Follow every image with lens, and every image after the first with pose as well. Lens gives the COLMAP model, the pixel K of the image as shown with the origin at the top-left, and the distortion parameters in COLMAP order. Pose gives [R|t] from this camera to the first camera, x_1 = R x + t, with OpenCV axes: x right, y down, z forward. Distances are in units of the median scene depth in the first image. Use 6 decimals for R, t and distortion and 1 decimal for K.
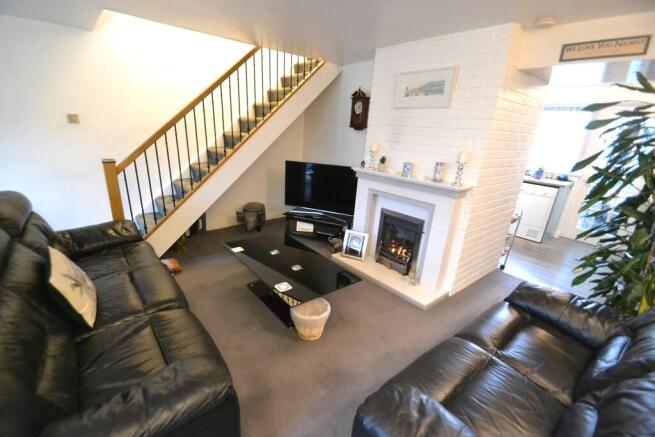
lens RADIAL K [[293.9, 0, 326.1], [0, 293.9, 229.5], [0, 0, 1]] dist [0.024265, -0.019491]
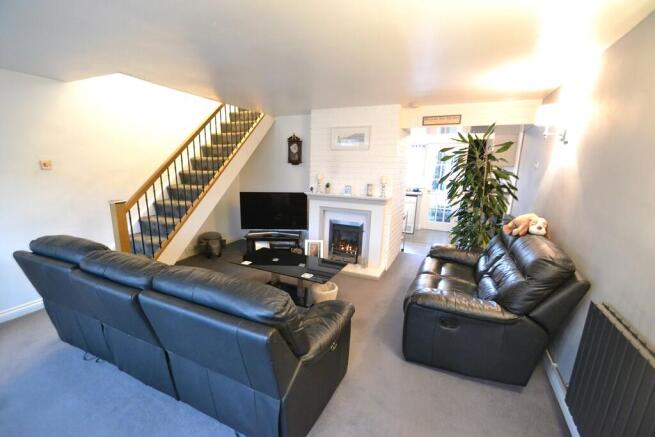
lens RADIAL K [[293.9, 0, 326.1], [0, 293.9, 229.5], [0, 0, 1]] dist [0.024265, -0.019491]
pose [[0.894452, -0.131534, 0.427381, -0.434776], [0.171956, 0.983442, -0.057209, 0.049808], [-0.412779, 0.124662, 0.902260, -0.232719]]
